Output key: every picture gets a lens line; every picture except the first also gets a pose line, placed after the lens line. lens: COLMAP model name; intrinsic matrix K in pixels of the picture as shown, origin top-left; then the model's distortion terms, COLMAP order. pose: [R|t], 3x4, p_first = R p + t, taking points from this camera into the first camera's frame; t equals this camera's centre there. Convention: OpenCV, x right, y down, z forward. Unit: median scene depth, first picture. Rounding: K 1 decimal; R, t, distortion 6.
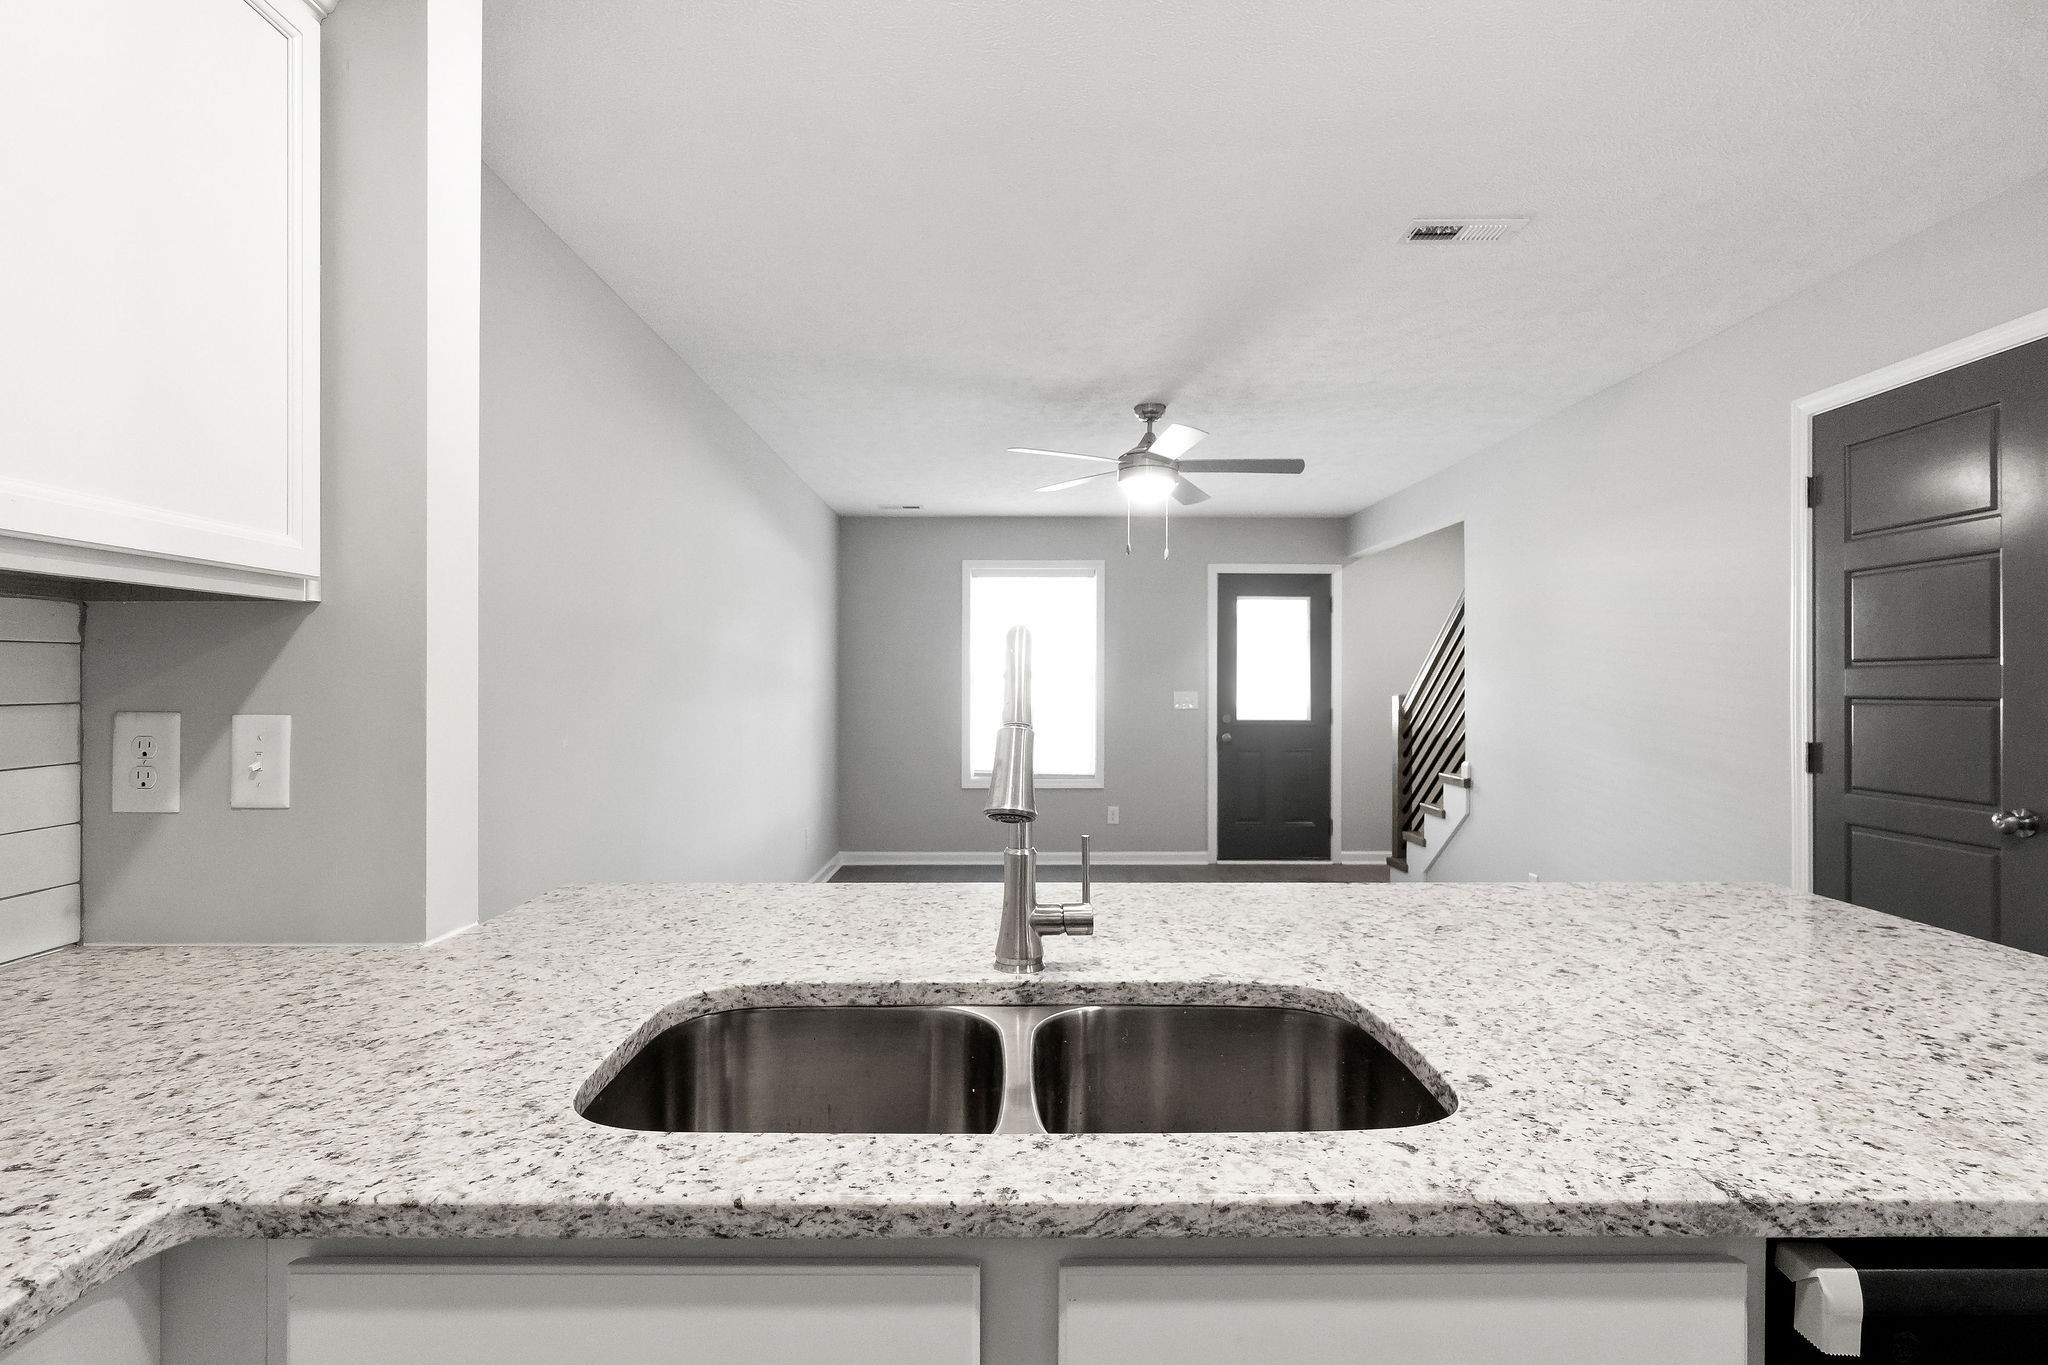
lens RADIAL K [[1032.1, 0, 1017.8], [0, 1032.1, 689.1], [0, 0, 1]] dist [-0.001326, -0.000638]
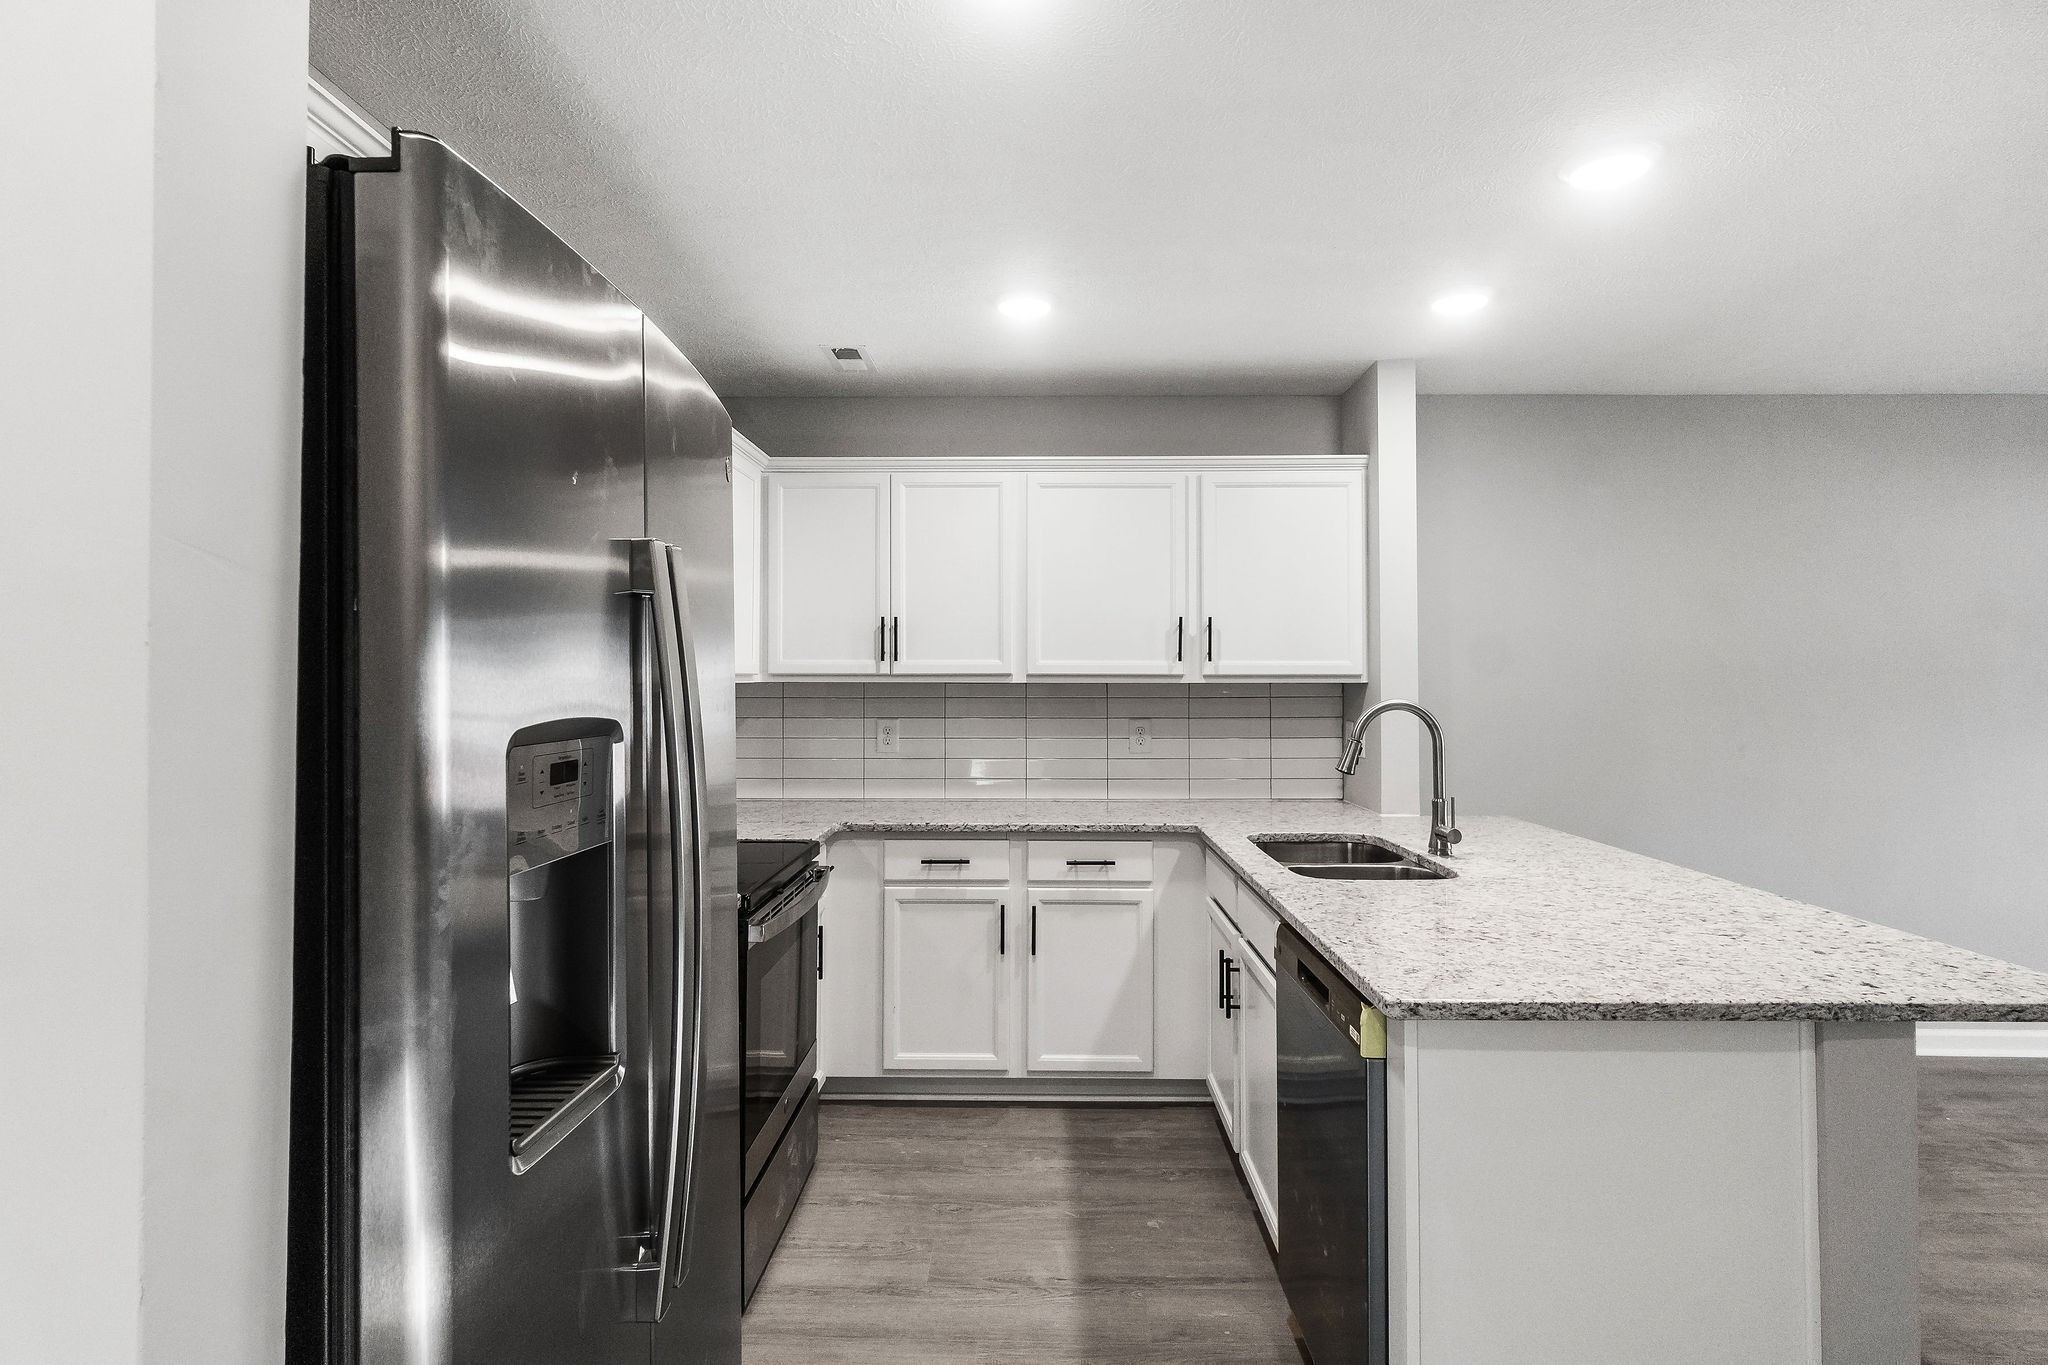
lens RADIAL K [[1058.8, 0, 1030.9], [0, 1058.8, 677.5], [0, 0, 1]] dist [-0.003689, -0.000458]
pose [[-0.023834, -0.002195, -0.999714, 2.166310], [-0.000078, 0.999998, -0.002194, -0.093796], [0.999716, 0.000025, -0.023834, 0.182558]]
